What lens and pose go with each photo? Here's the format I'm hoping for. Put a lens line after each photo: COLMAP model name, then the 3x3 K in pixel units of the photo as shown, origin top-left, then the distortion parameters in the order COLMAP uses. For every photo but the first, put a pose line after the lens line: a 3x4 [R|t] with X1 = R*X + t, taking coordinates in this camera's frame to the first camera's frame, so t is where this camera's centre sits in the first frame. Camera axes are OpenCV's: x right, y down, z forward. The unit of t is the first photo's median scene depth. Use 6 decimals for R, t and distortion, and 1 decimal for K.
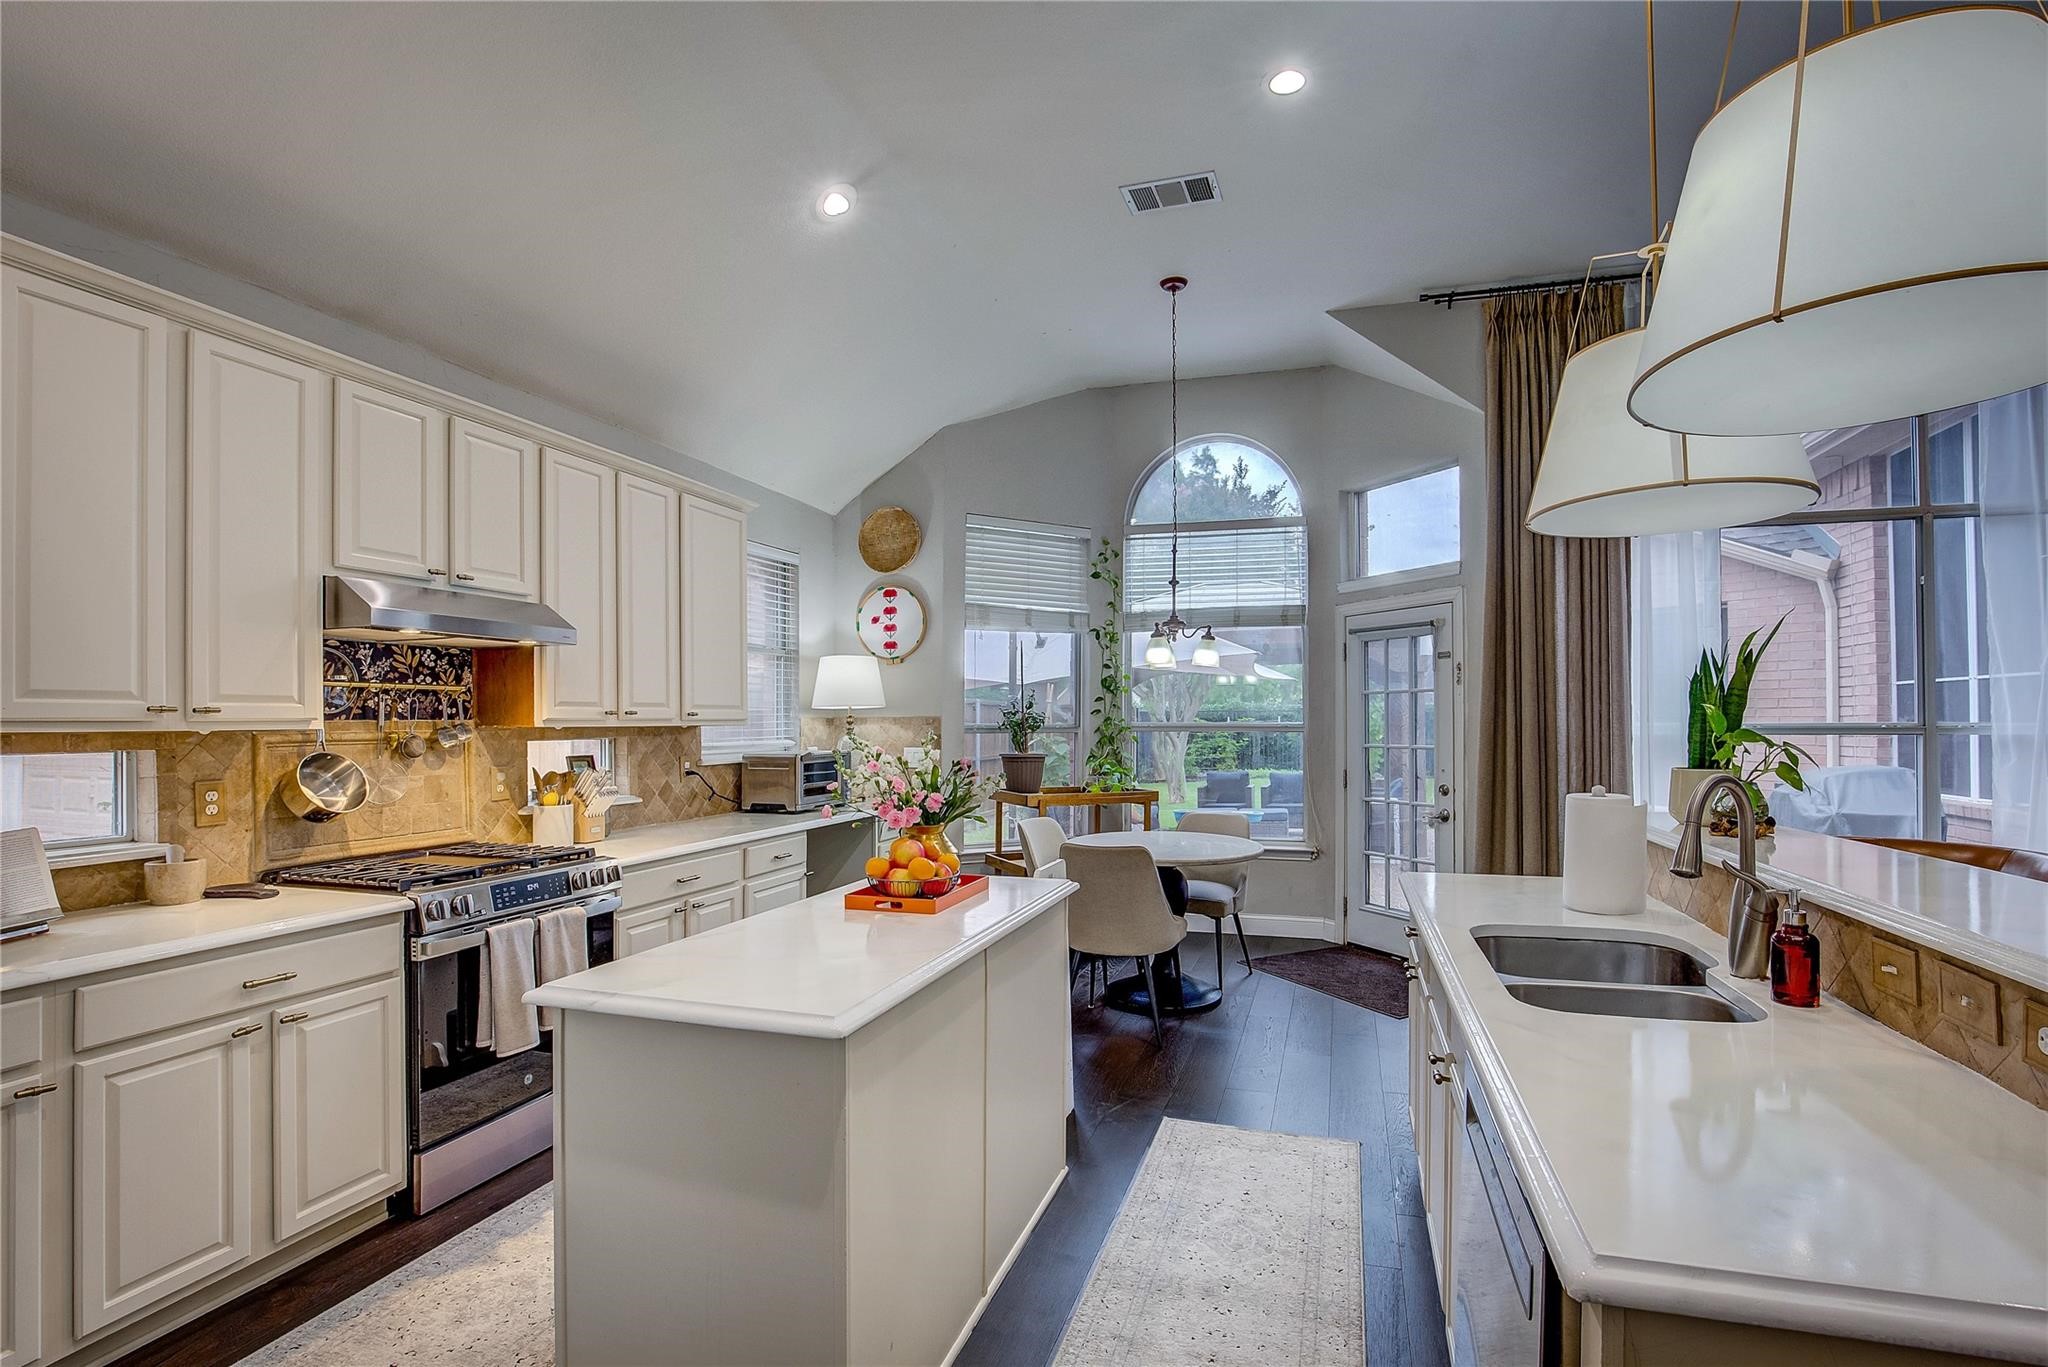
lens RADIAL K [[941.1, 0, 1088.2], [0, 941.1, 700.7], [0, 0, 1]] dist [-0.039358, 0.008143]
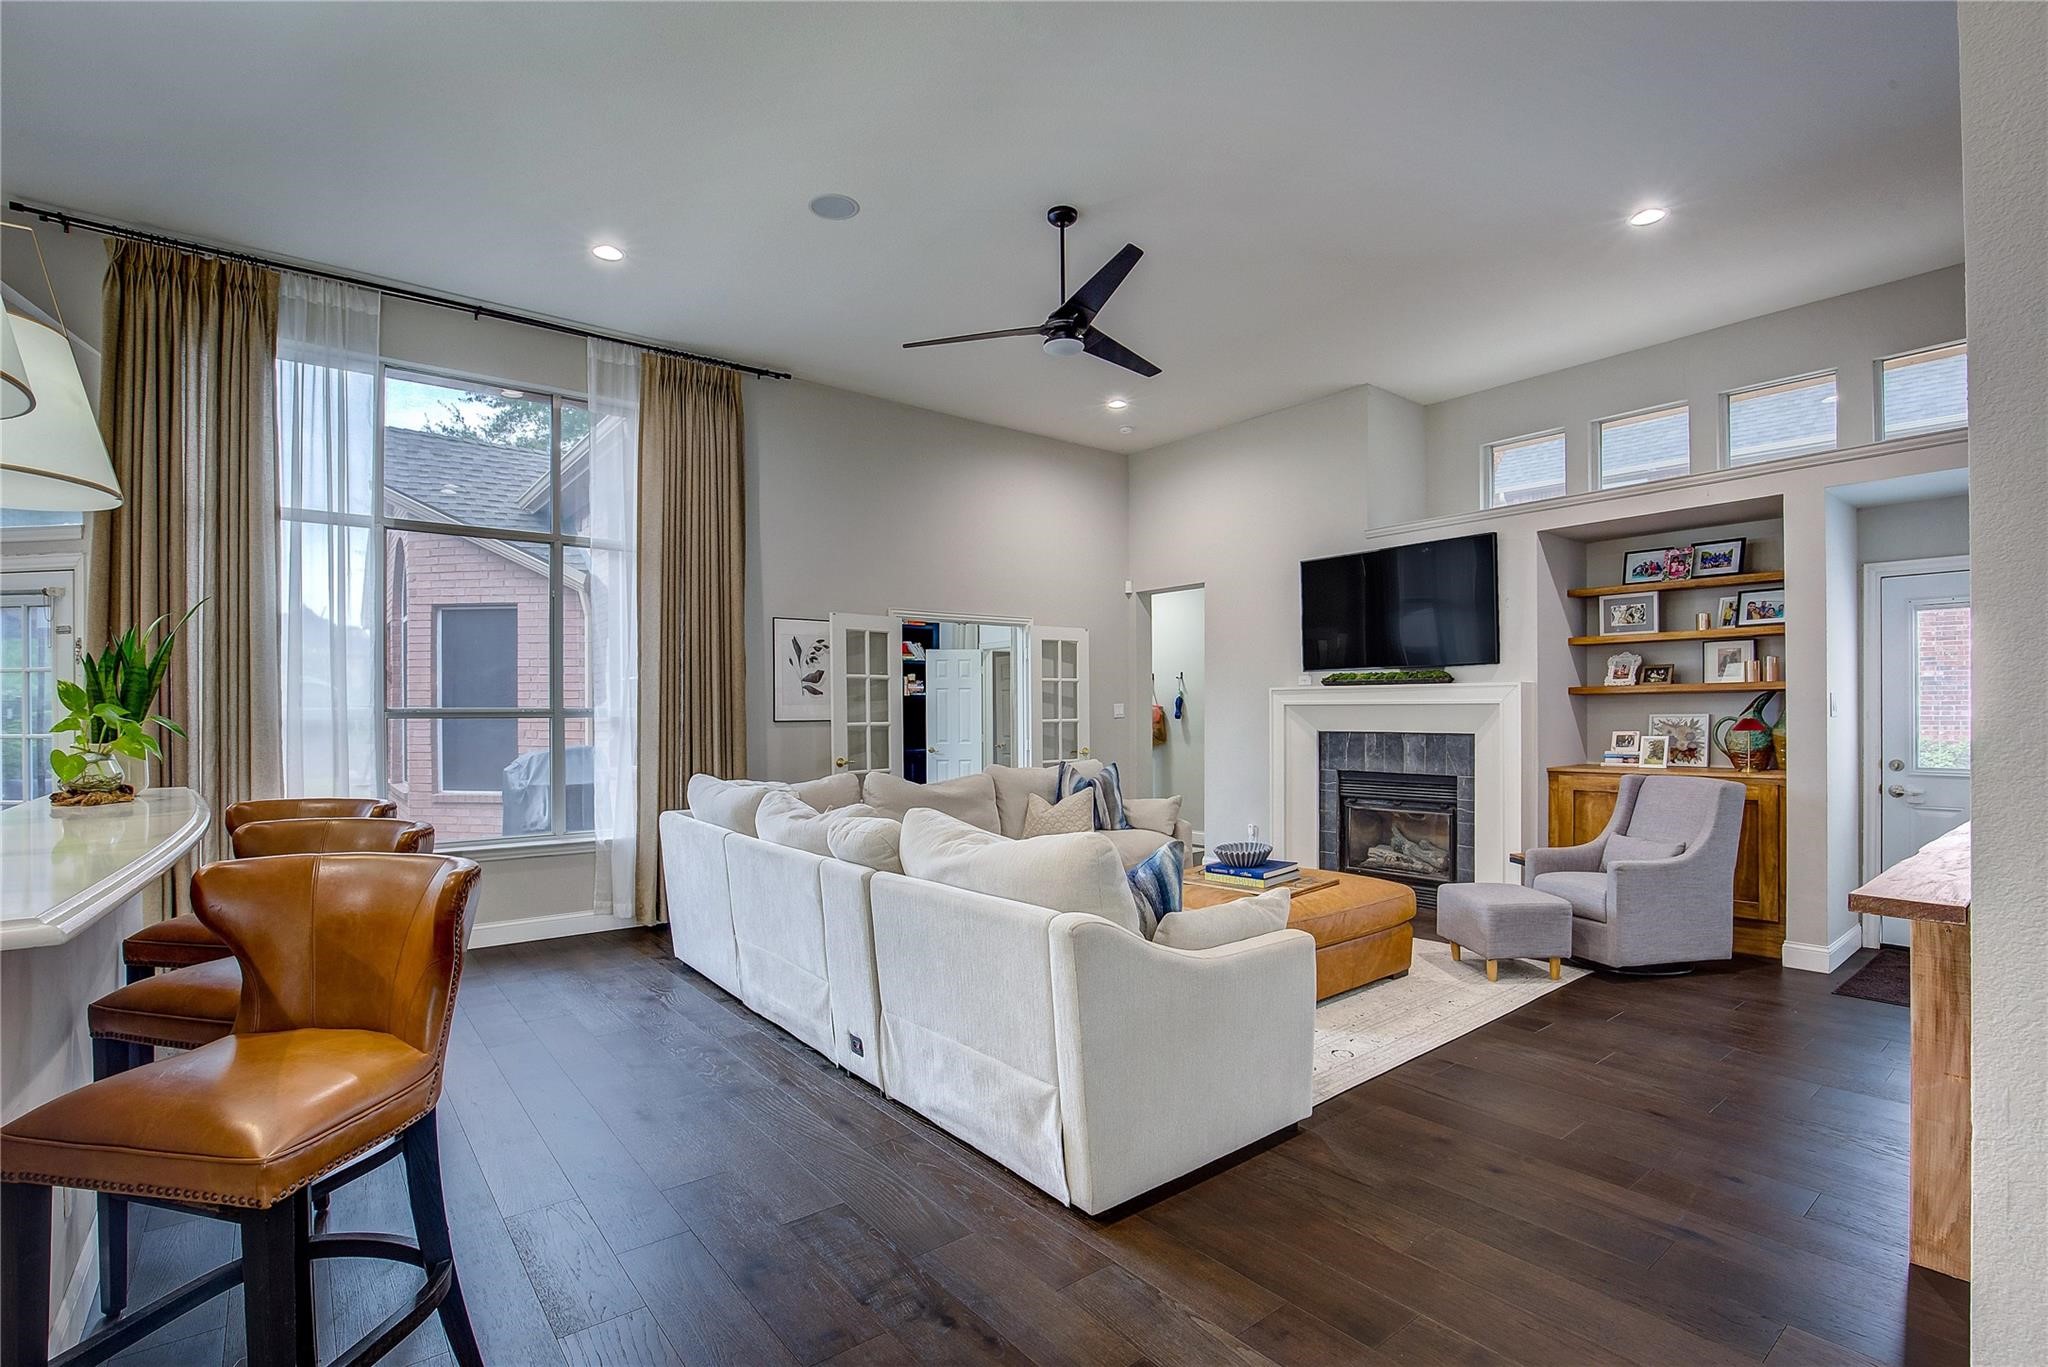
lens RADIAL K [[941.1, 0, 1005.6], [0, 941.1, 709.8], [0, 0, 1]] dist [-0.039358, 0.008143]
pose [[0.586921, 0.000653, 0.809644, 0.240474], [-0.014981, 0.999837, 0.010054, 0.003066], [-0.809506, -0.018030, 0.586835, -0.235053]]
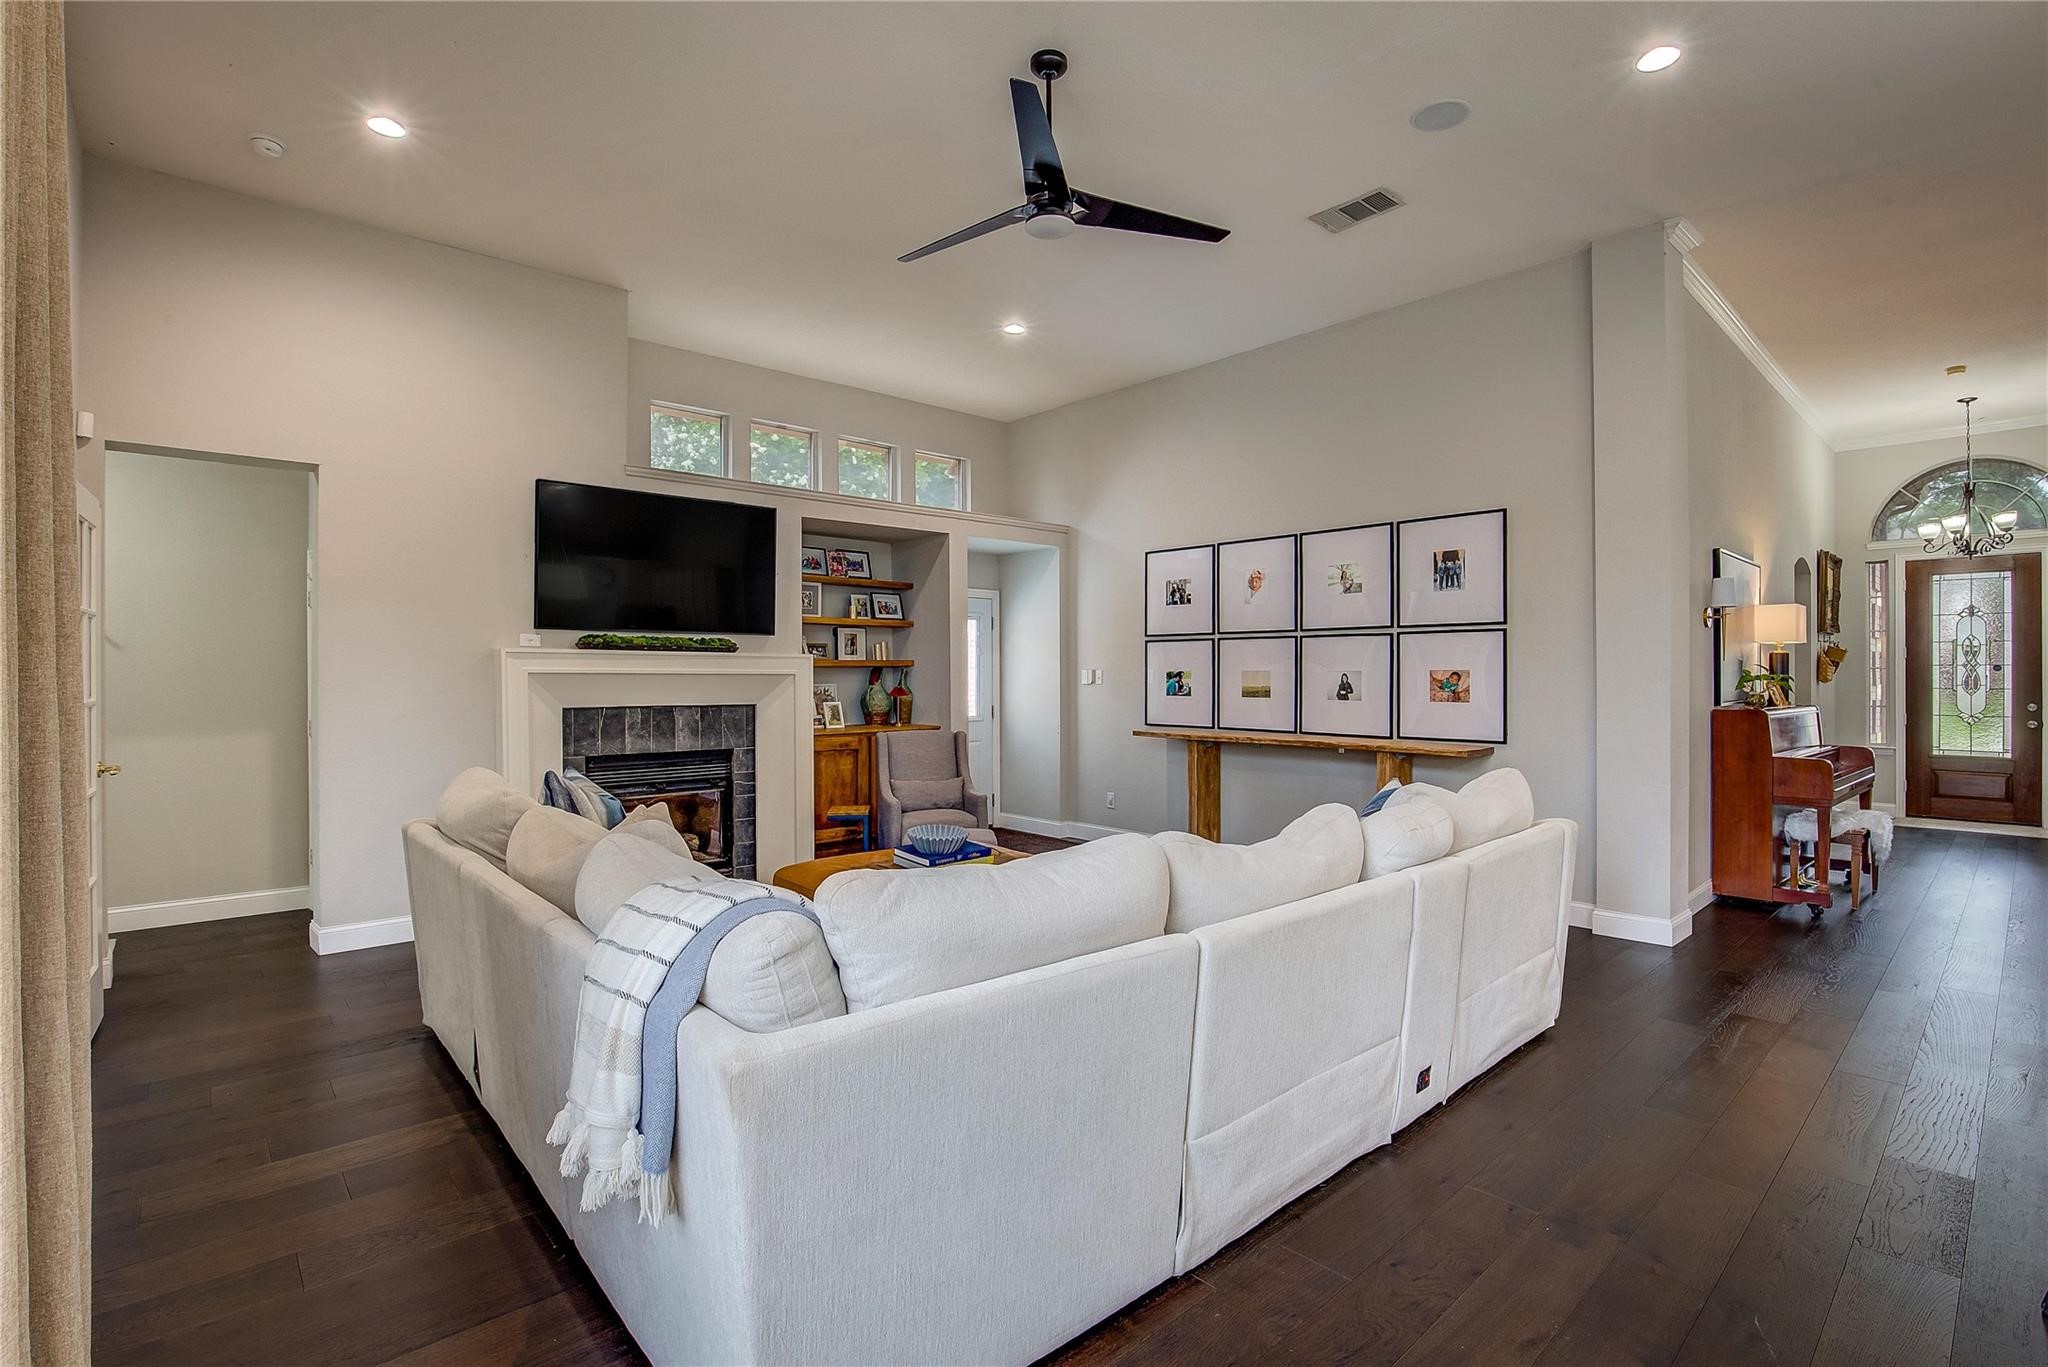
lens RADIAL K [[941.1, 0, 1011.0], [0, 941.1, 666.5], [0, 0, 1]] dist [-0.039358, 0.008143]
pose [[-0.841833, 0.008228, 0.539675, 0.673710], [-0.009938, 0.999478, -0.030741, 0.024097], [-0.539646, -0.031242, -0.841312, 0.926635]]
